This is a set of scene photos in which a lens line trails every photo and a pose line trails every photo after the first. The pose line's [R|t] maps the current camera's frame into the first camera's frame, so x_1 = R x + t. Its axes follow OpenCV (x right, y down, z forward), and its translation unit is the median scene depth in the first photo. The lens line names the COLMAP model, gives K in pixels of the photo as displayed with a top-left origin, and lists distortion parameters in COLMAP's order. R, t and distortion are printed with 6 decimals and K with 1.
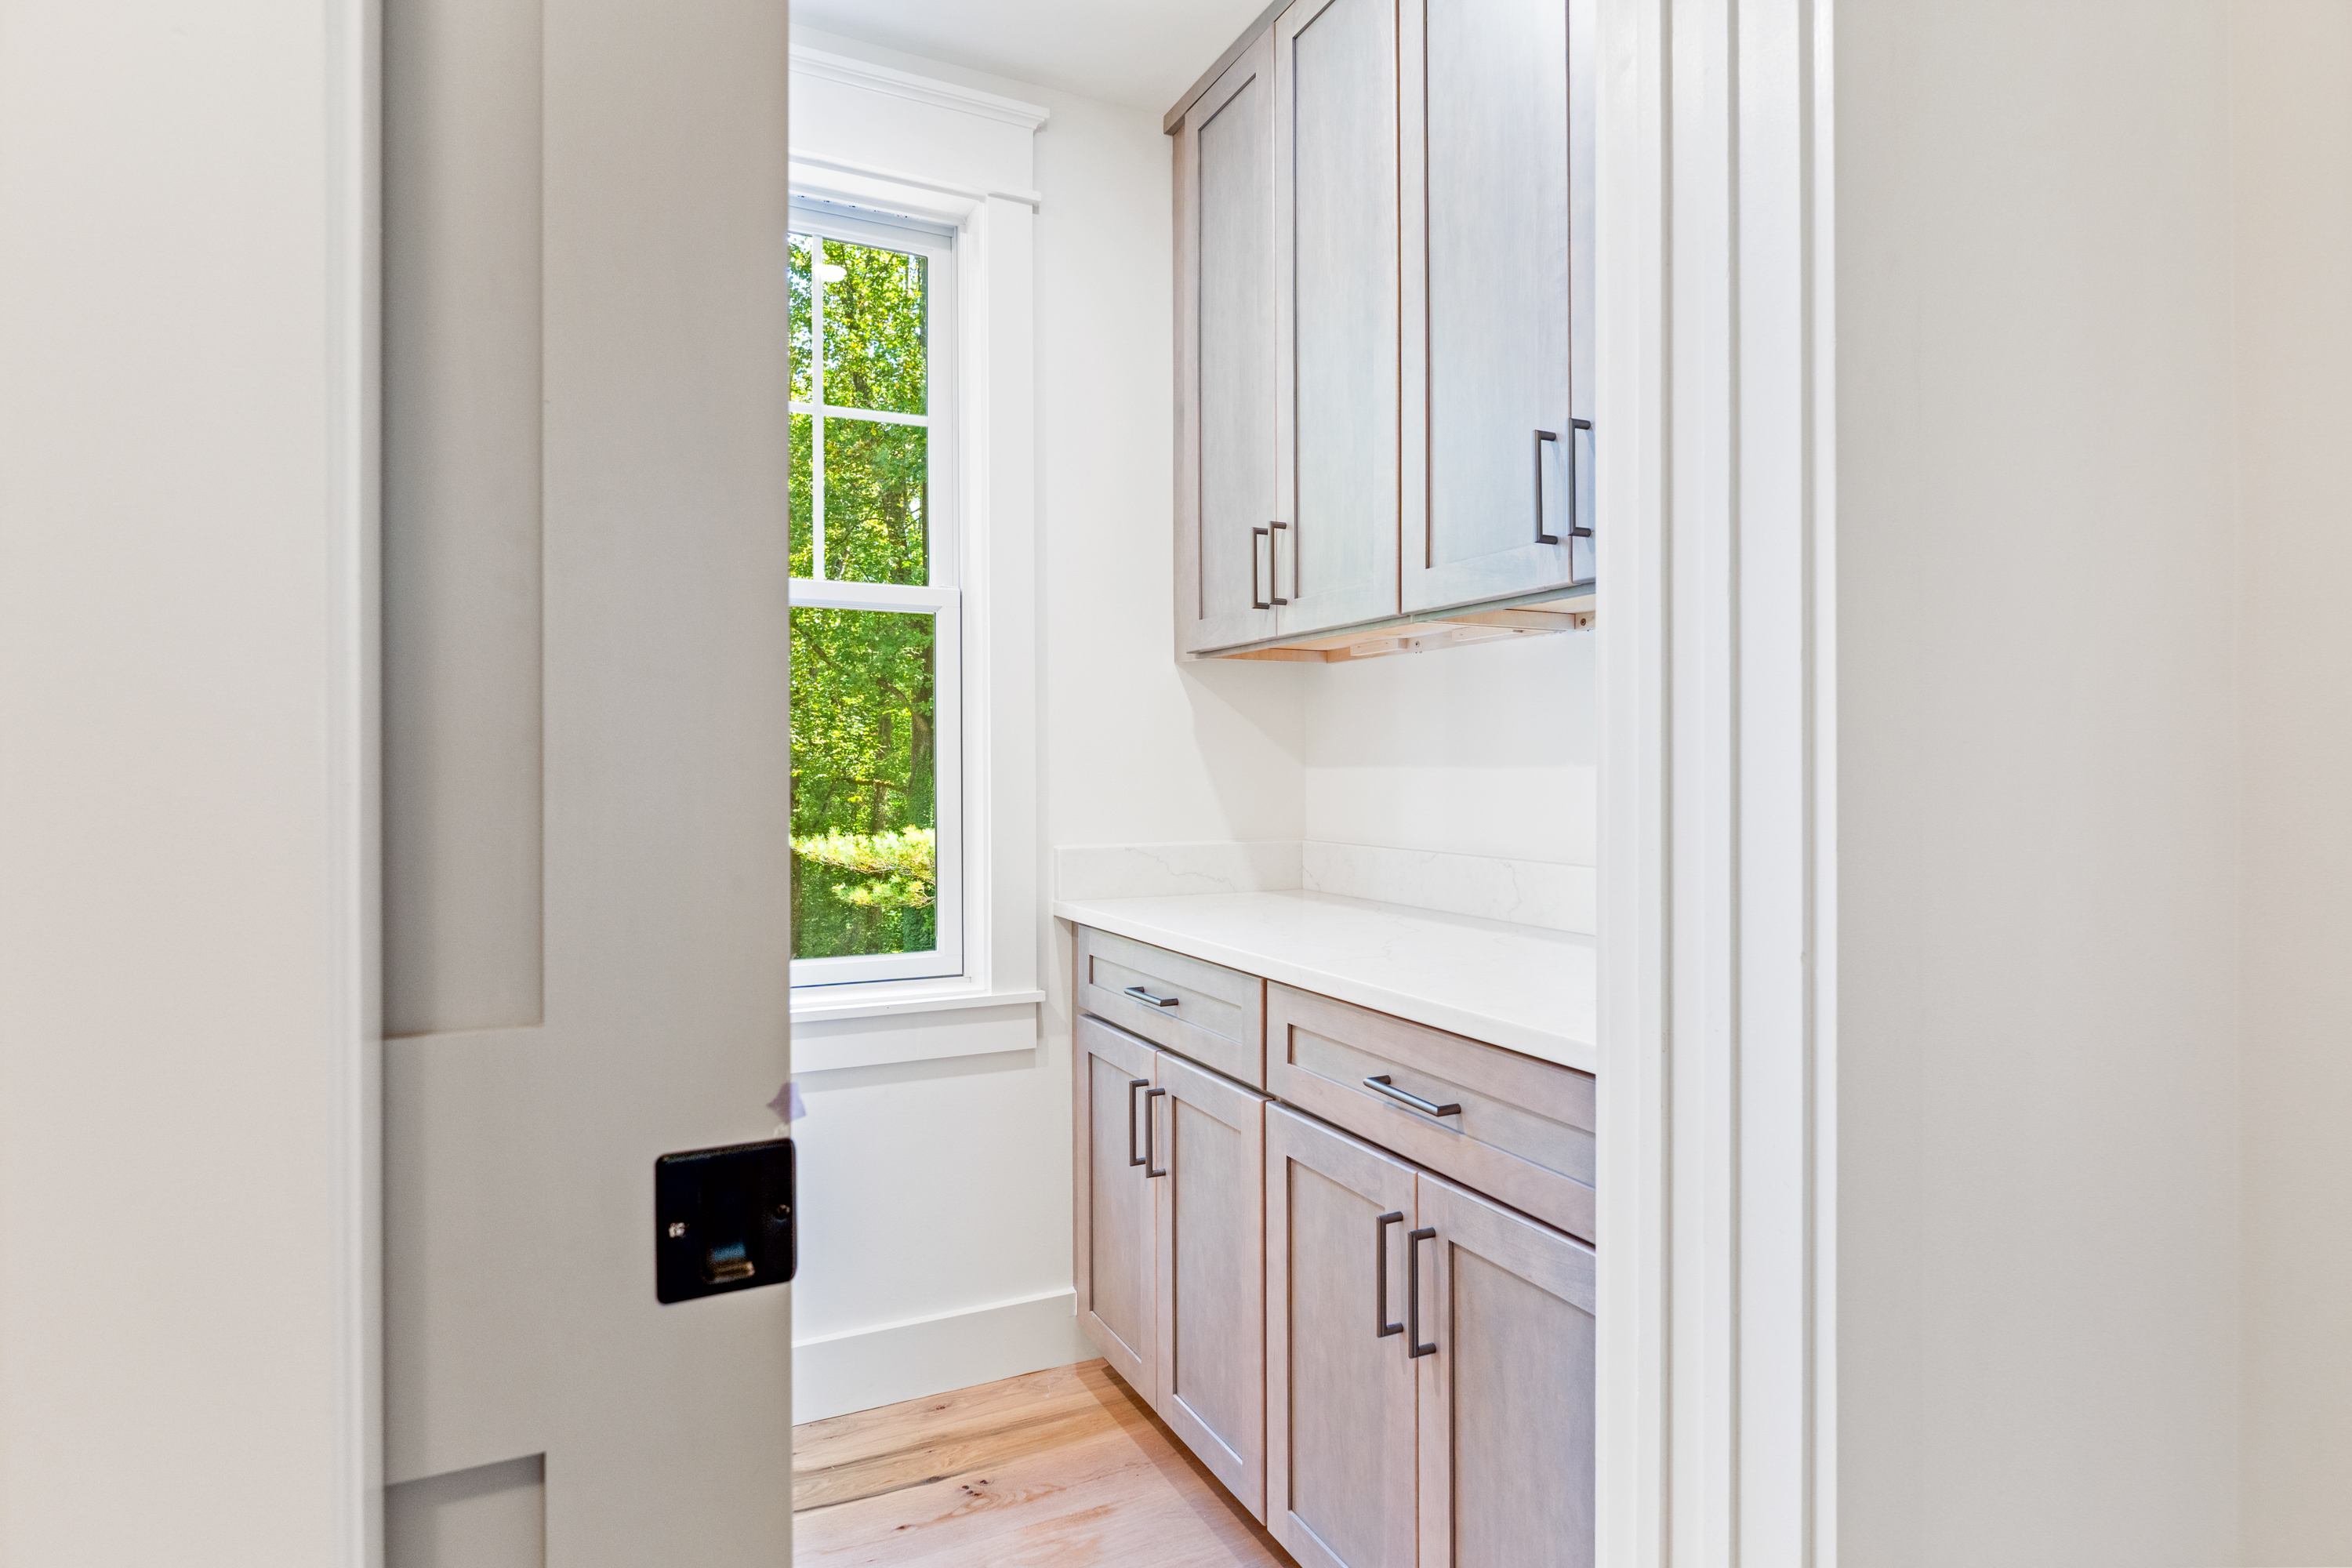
lens RADIAL K [[1264.3, 0, 1175.5], [0, 1264.3, 772.3], [0, 0, 1]] dist [-0.000666, -0.000046]
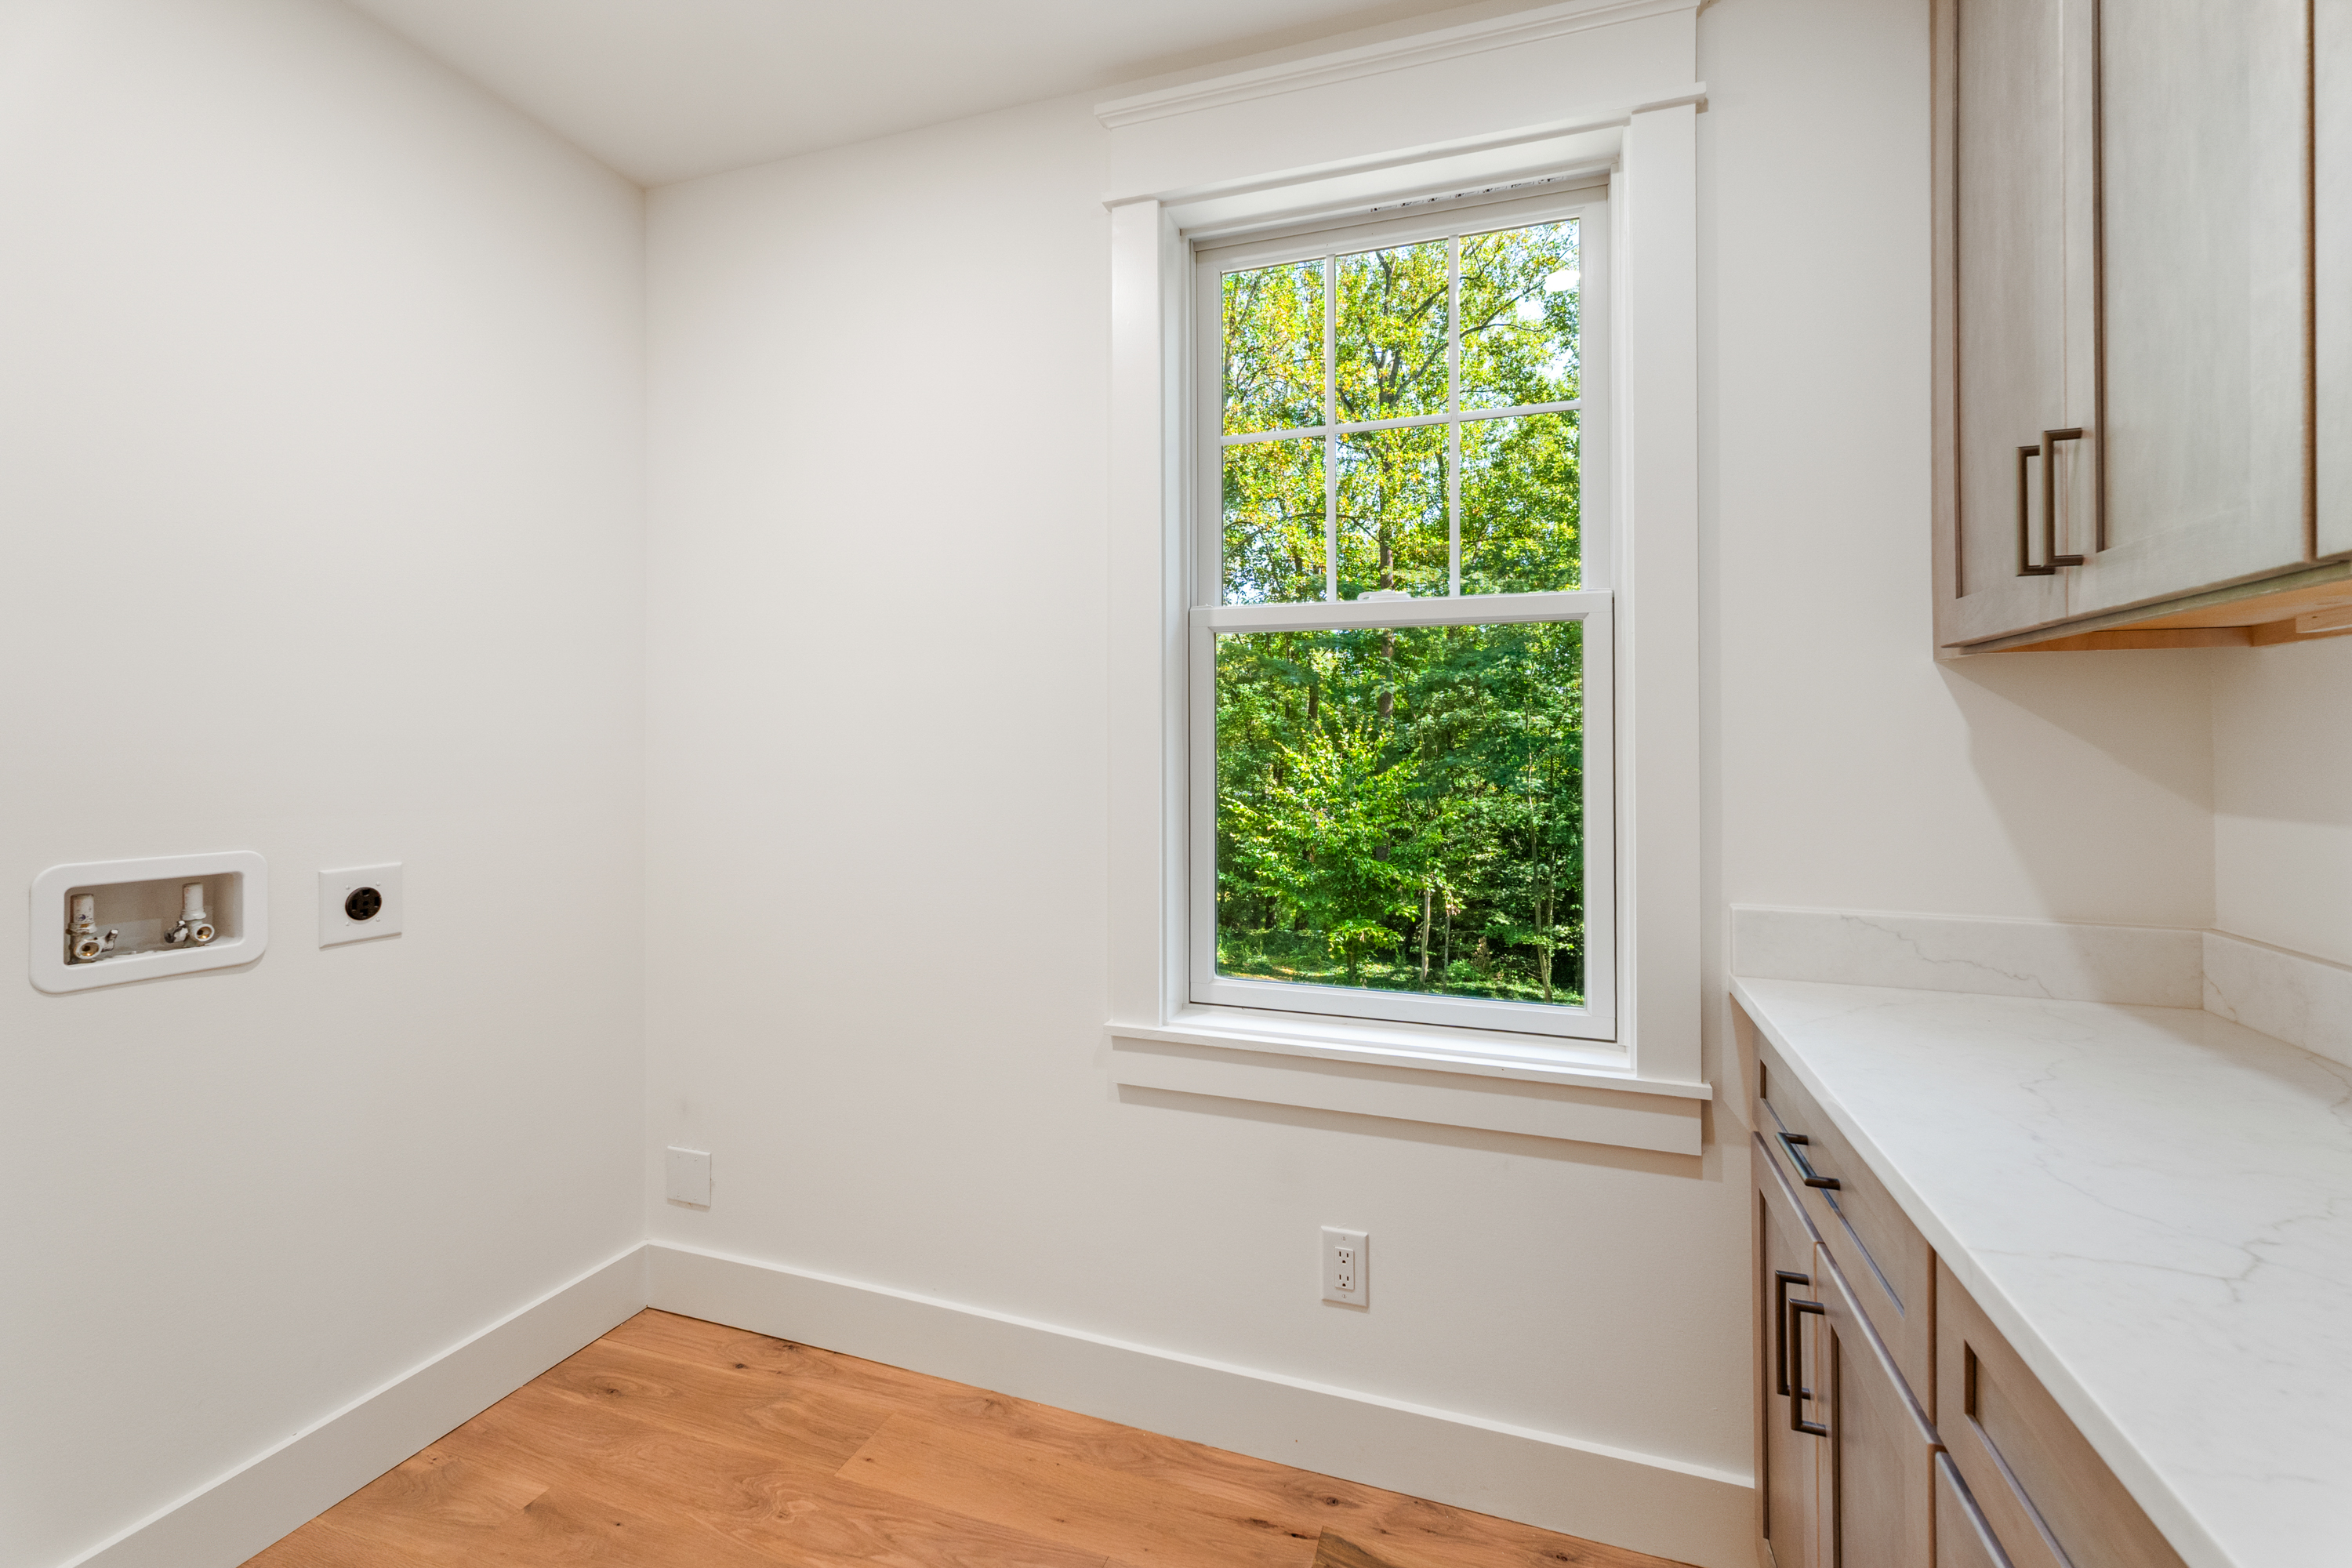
lens RADIAL K [[1020.3, 0, 1177.8], [0, 1020.3, 740.4], [0, 0, 1]] dist [0.009091, 0.000194]
pose [[0.698324, -0.000192, -0.715782, 0.123683], [-0.004715, 0.999977, -0.004868, -0.039914], [0.715766, 0.006774, 0.698307, 0.315757]]
